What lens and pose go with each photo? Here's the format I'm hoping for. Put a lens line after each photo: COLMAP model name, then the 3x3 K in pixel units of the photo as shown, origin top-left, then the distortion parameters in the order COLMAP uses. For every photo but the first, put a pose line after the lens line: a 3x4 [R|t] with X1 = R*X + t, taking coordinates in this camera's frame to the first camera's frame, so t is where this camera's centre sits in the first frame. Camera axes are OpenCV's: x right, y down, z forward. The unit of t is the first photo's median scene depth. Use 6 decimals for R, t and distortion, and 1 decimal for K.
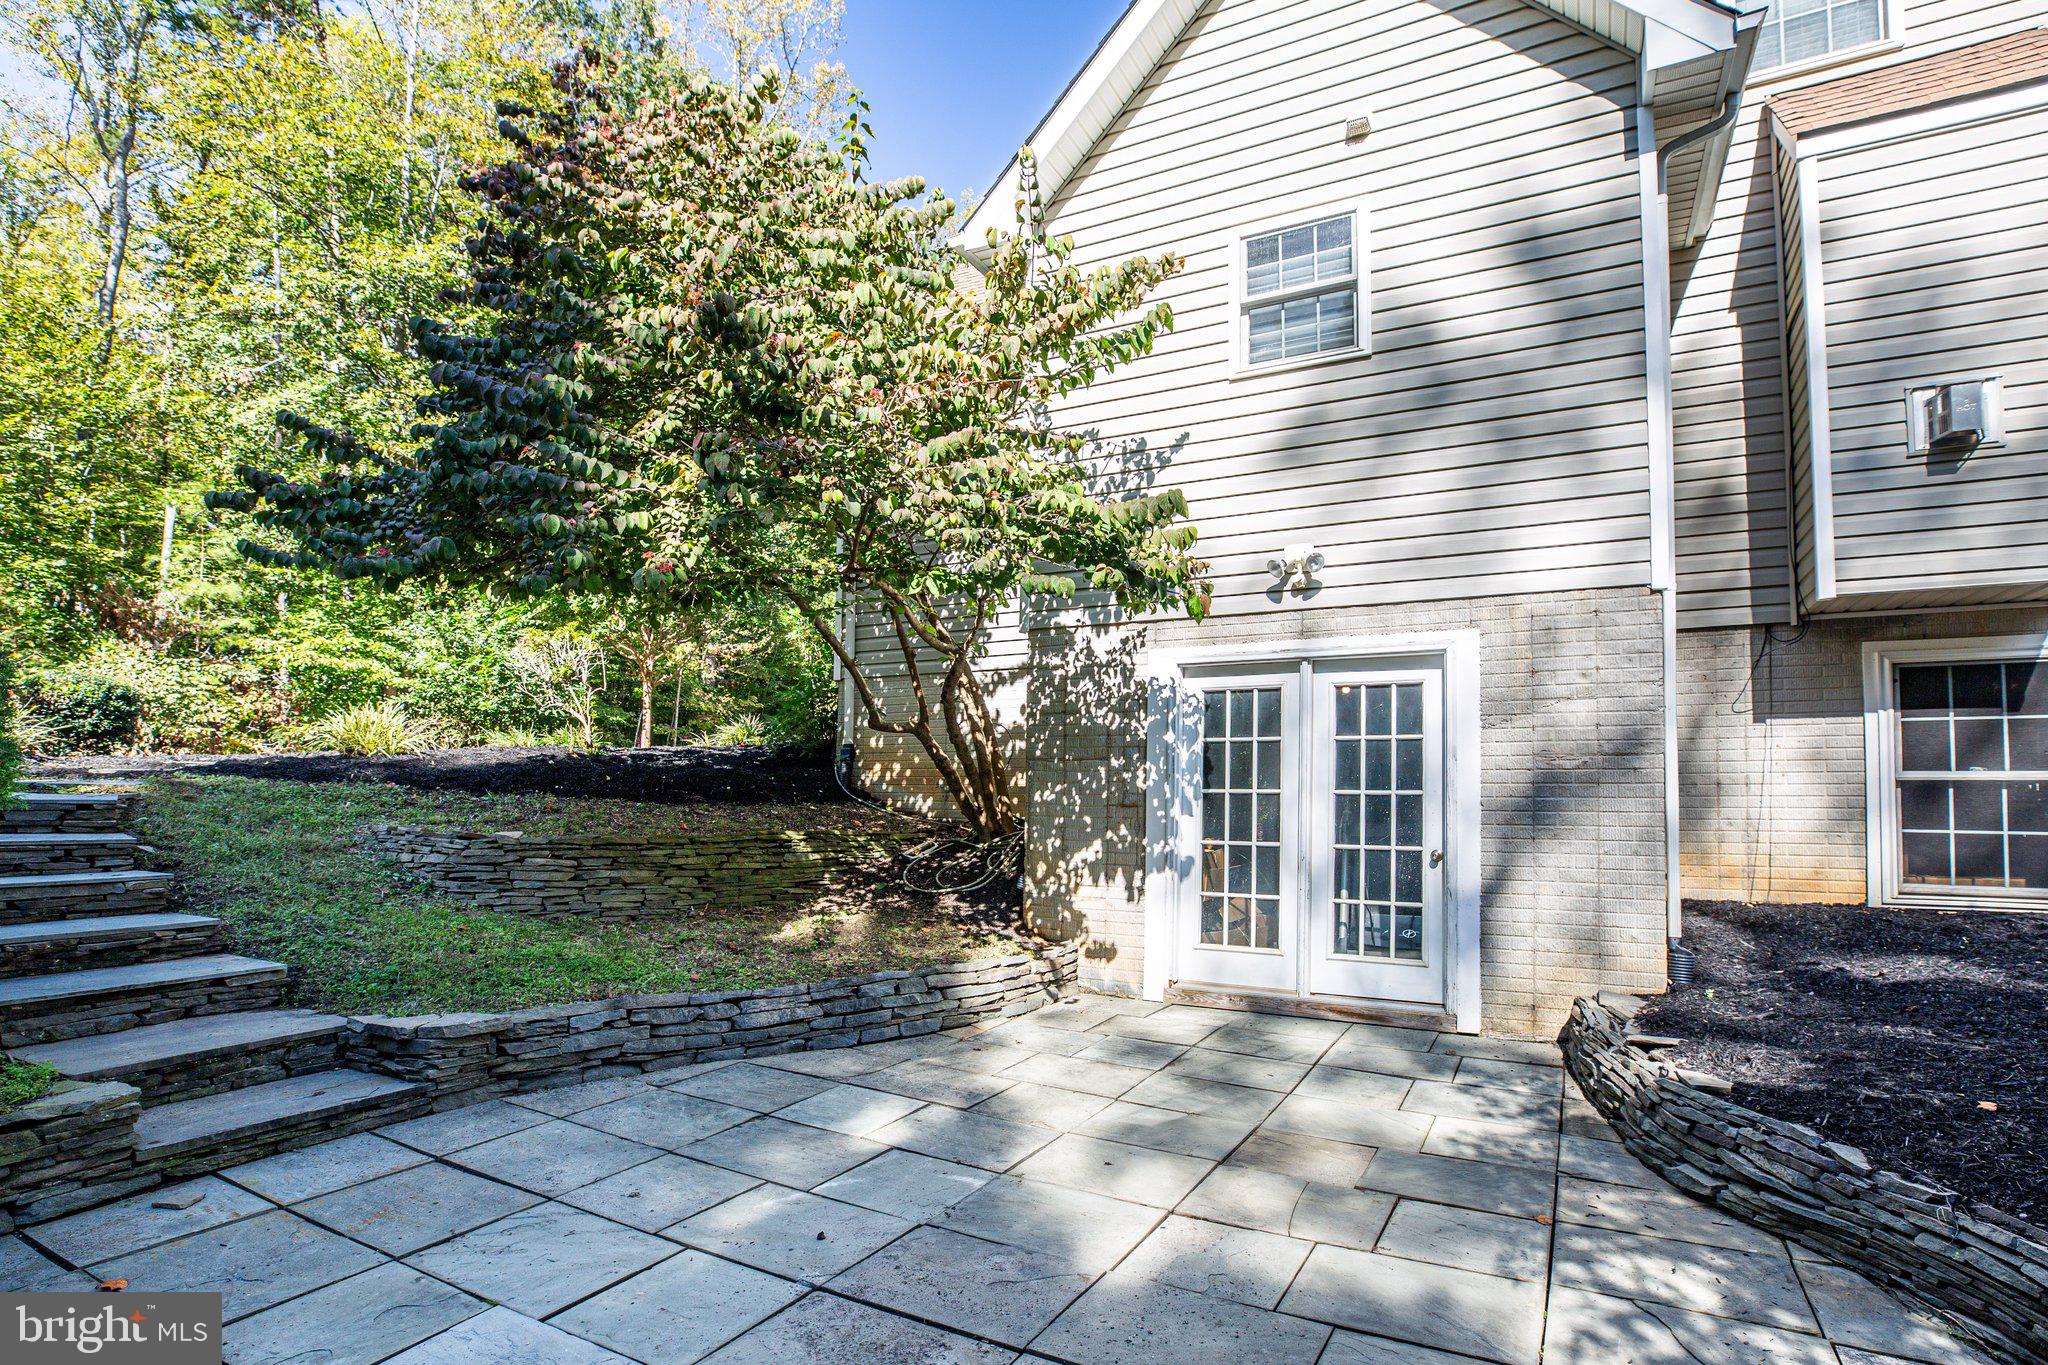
lens RADIAL K [[1020.7, 0, 1029.6], [0, 1020.7, 774.8], [0, 0, 1]] dist [-0.019645, 0.001144]
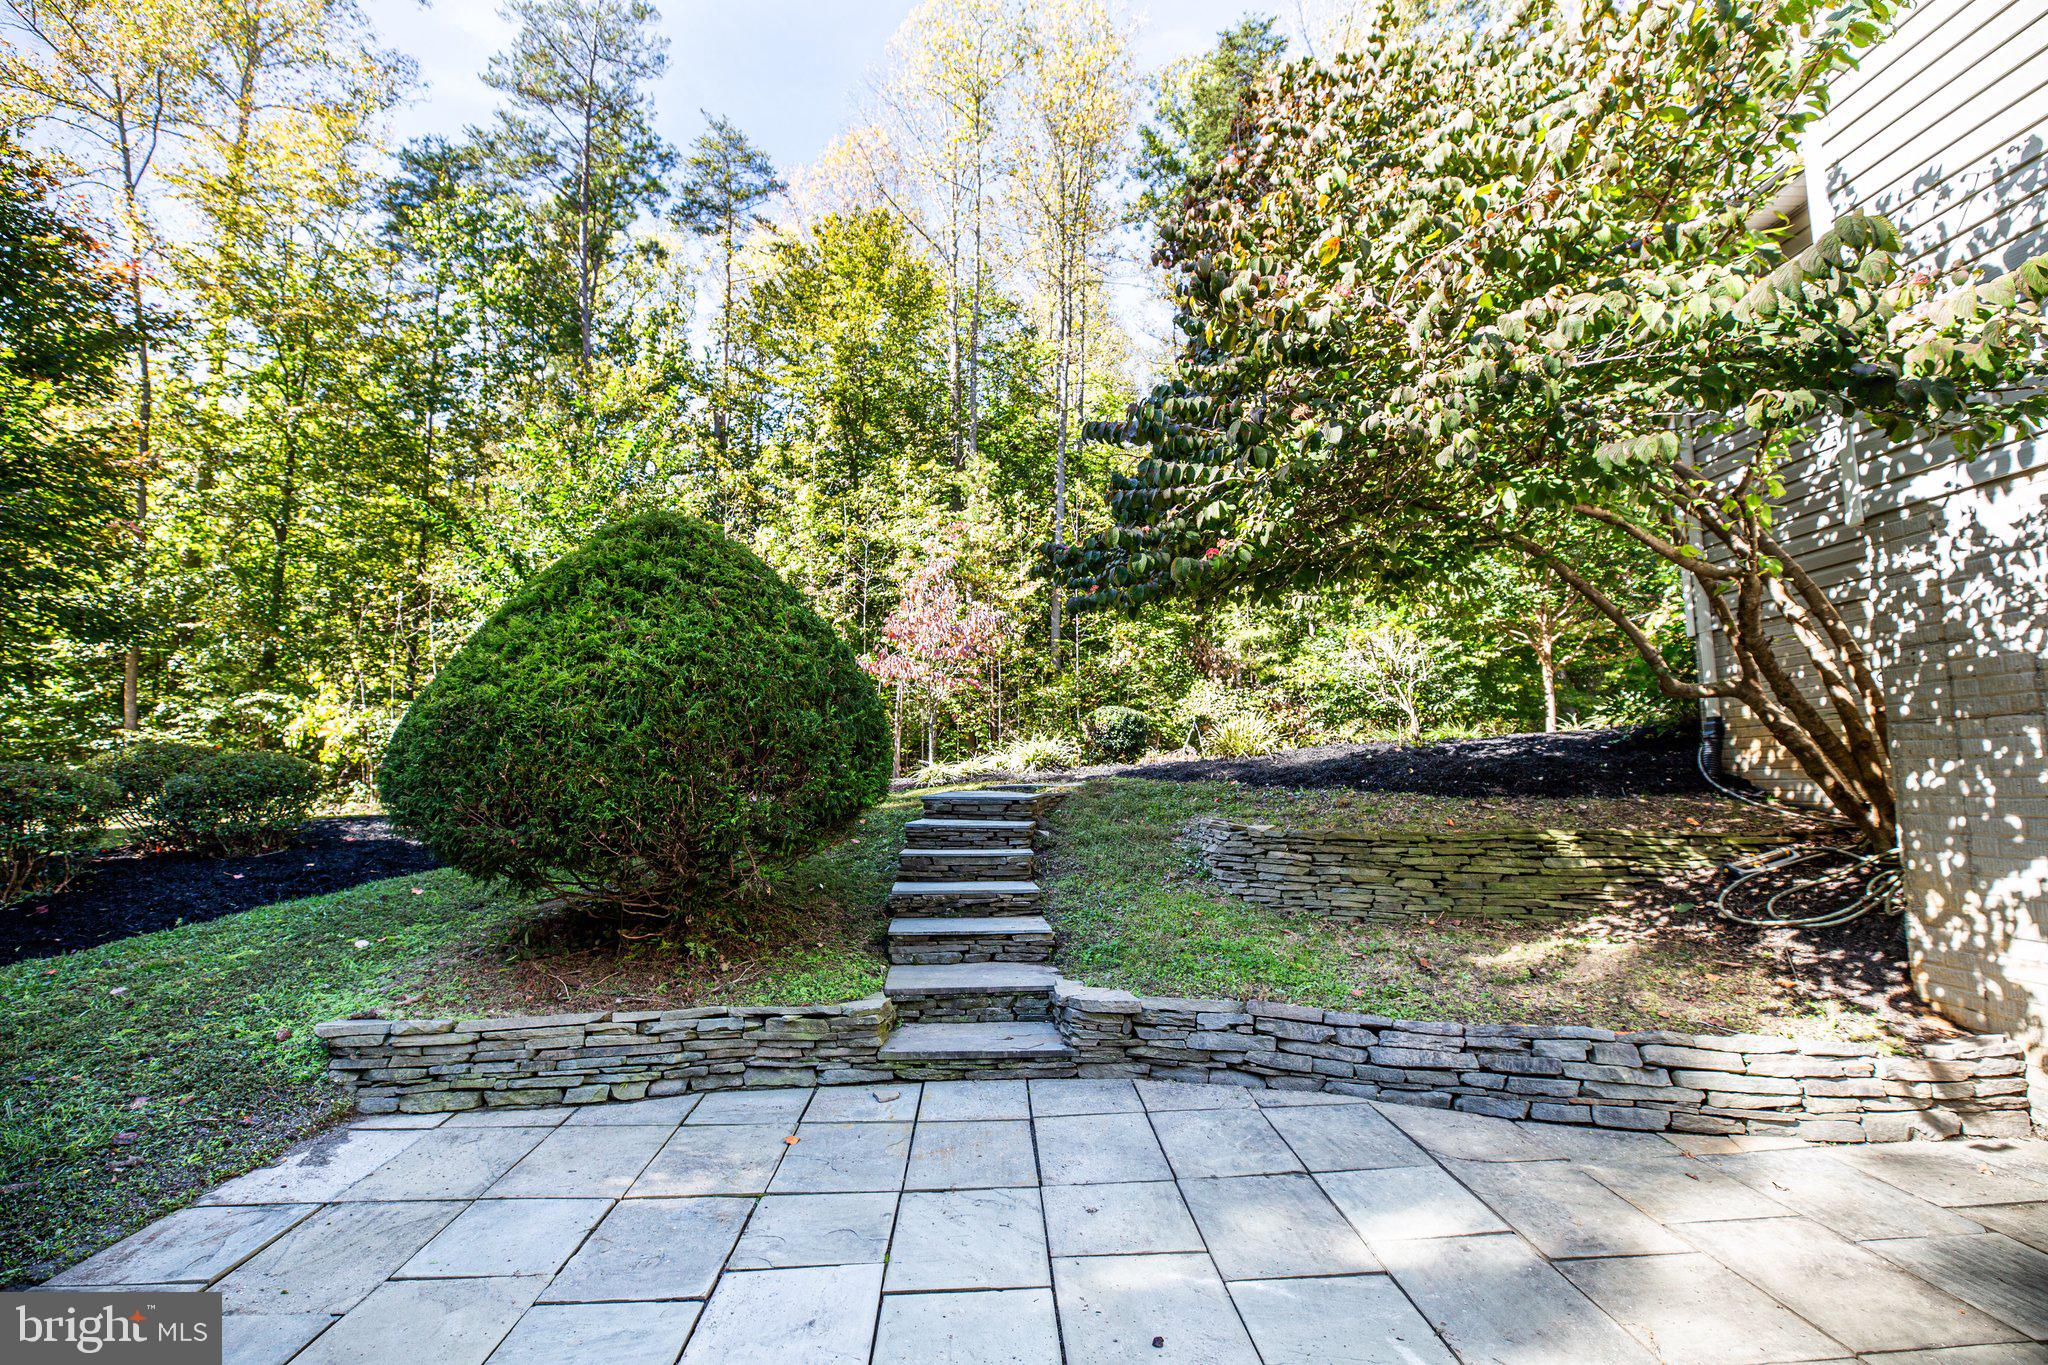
lens RADIAL K [[964.3, 0, 1024.0], [0, 964.3, 682.5], [0, 0, 1]] dist [-0.048576, 0.018664]
pose [[0.523271, -0.104339, -0.845755, 0.221295], [0.027262, 0.994018, -0.105763, 0.007363], [0.851730, 0.032285, 0.522985, 0.264195]]
